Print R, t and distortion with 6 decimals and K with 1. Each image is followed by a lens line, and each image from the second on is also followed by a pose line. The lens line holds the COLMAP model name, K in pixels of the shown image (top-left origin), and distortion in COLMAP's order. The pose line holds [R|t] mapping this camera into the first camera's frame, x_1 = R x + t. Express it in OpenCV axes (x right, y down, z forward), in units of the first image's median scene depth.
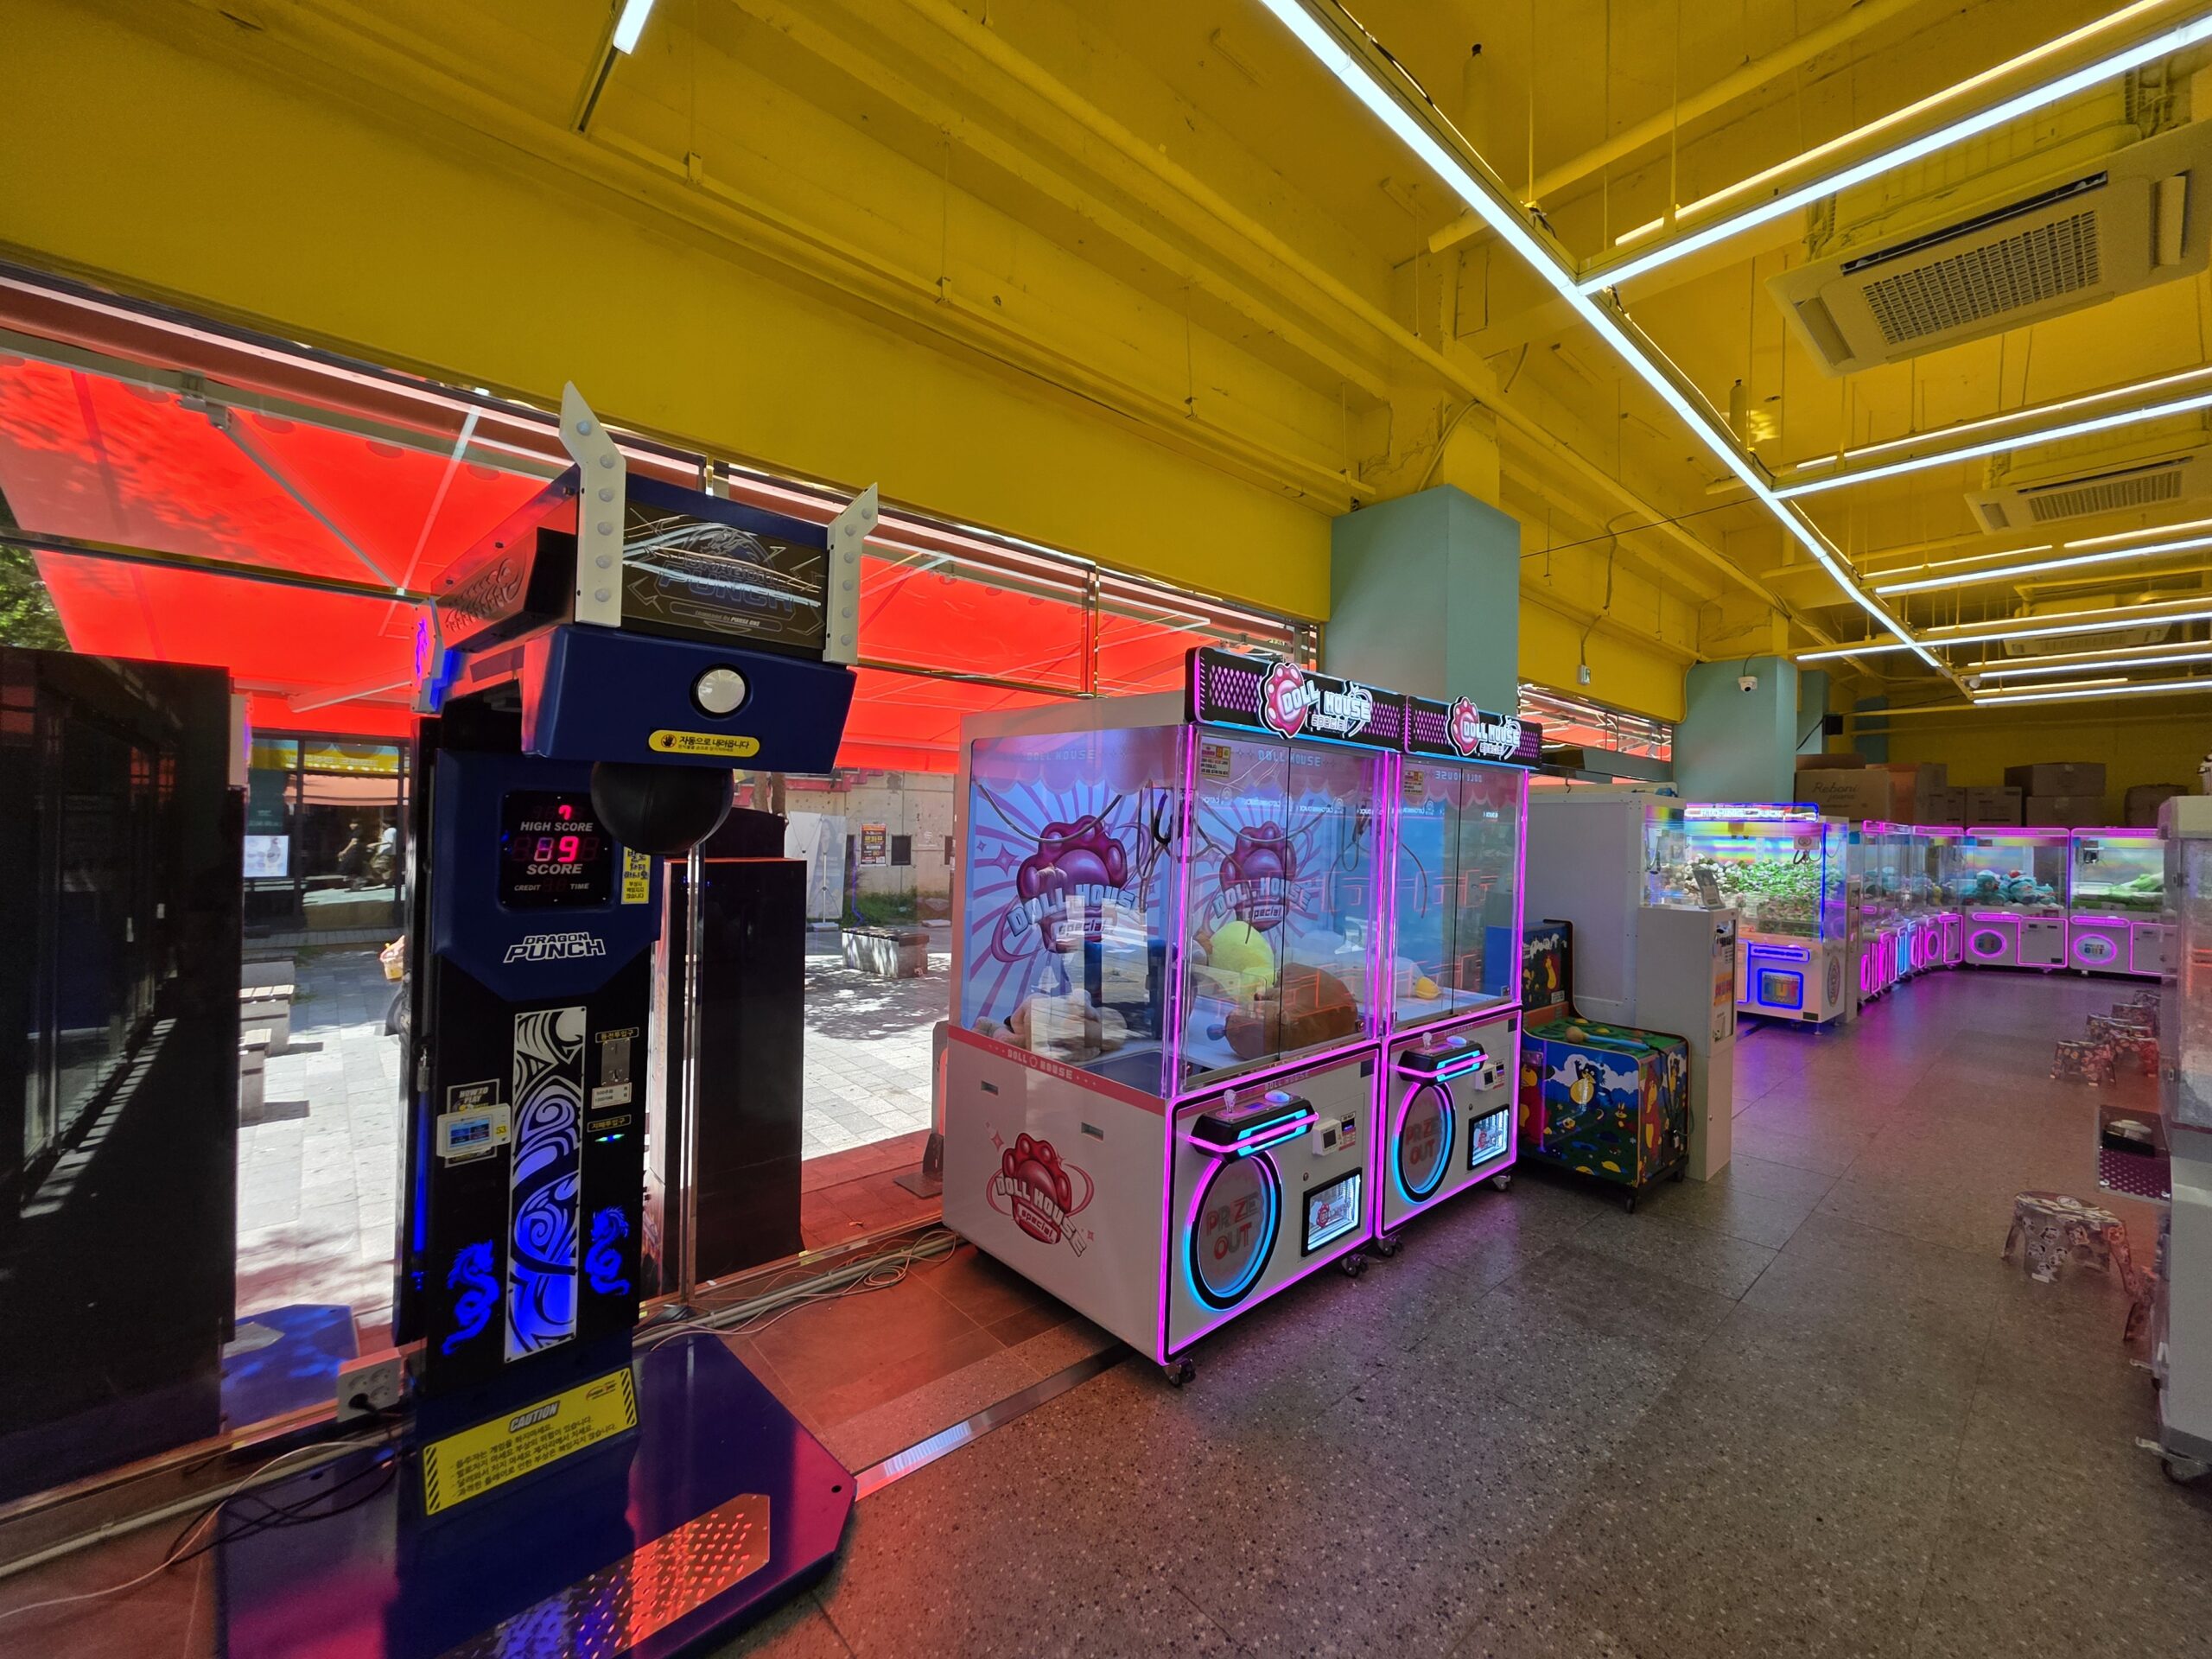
lens RADIAL K [[877.7, 0, 1092.9], [0, 877.7, 827.9], [0, 0, 1]] dist [0.000609, -0.000473]
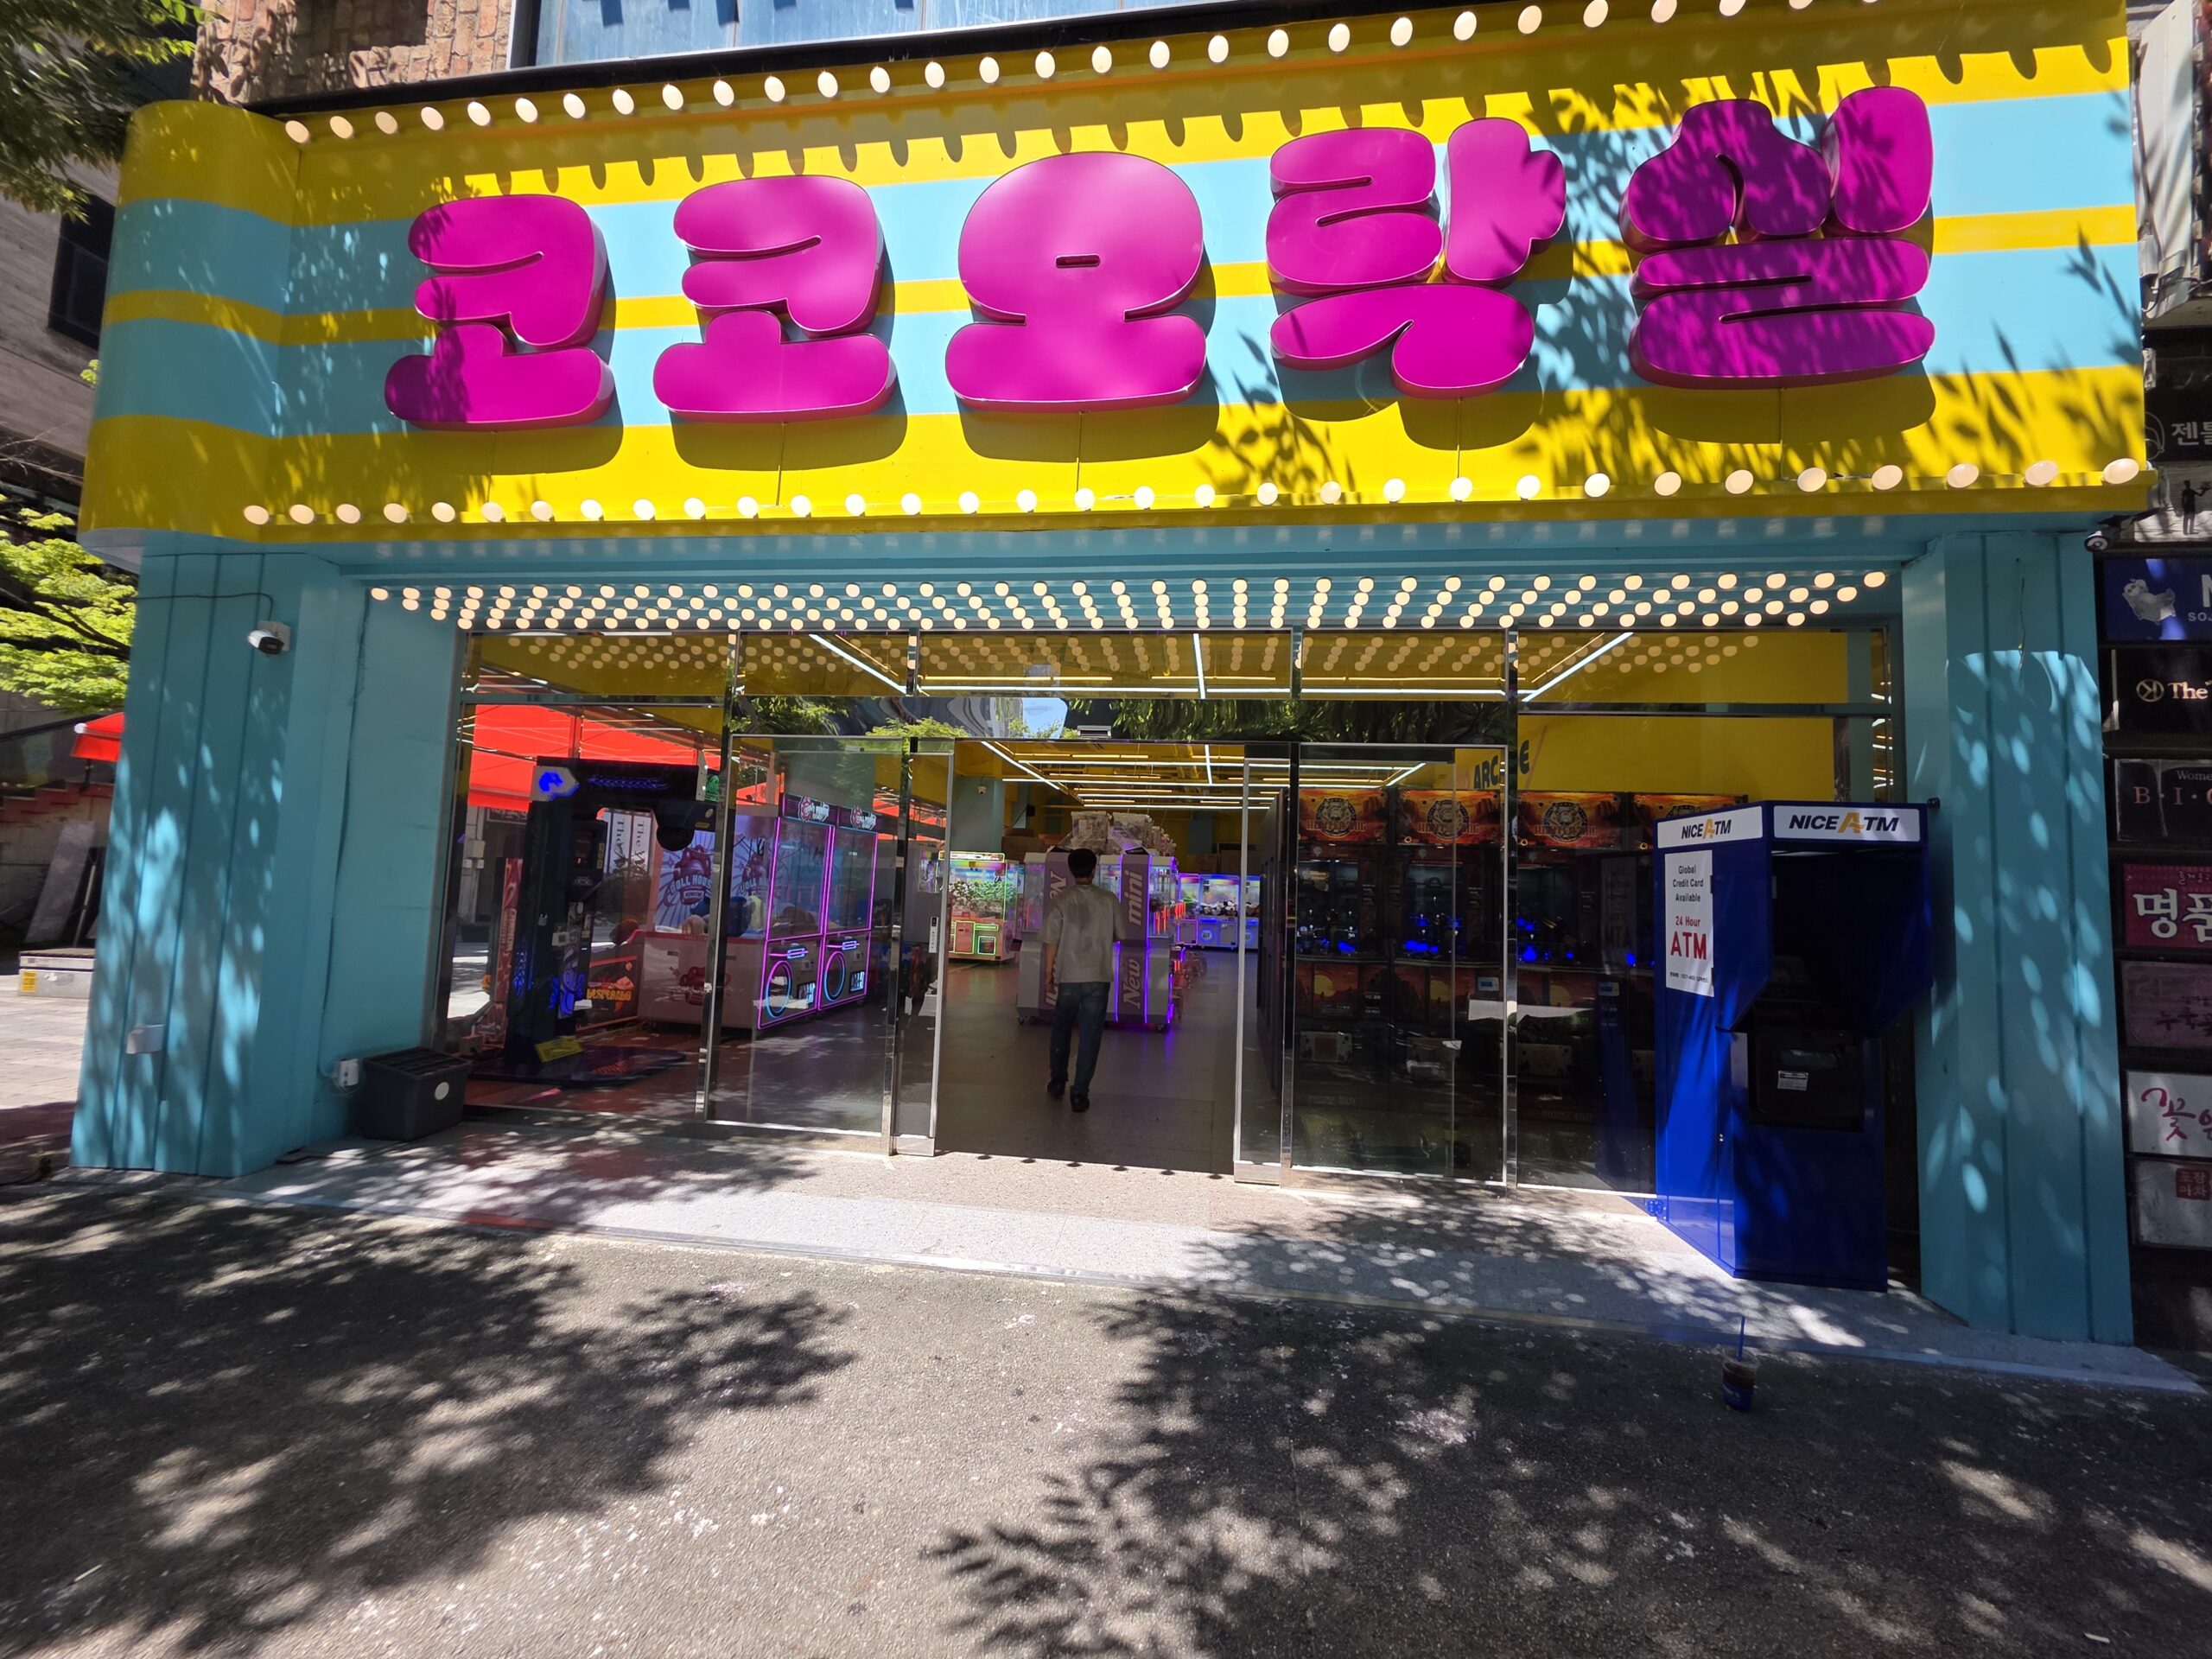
lens RADIAL K [[877.7, 0, 1100.7], [0, 877.7, 824.8], [0, 0, 1]] dist [0.000609, -0.000473]
pose [[0.754413, 0.060080, 0.653645, -0.624220], [-0.028633, 0.997867, -0.058672, 0.033226], [-0.655775, 0.025547, 0.754524, -1.230847]]
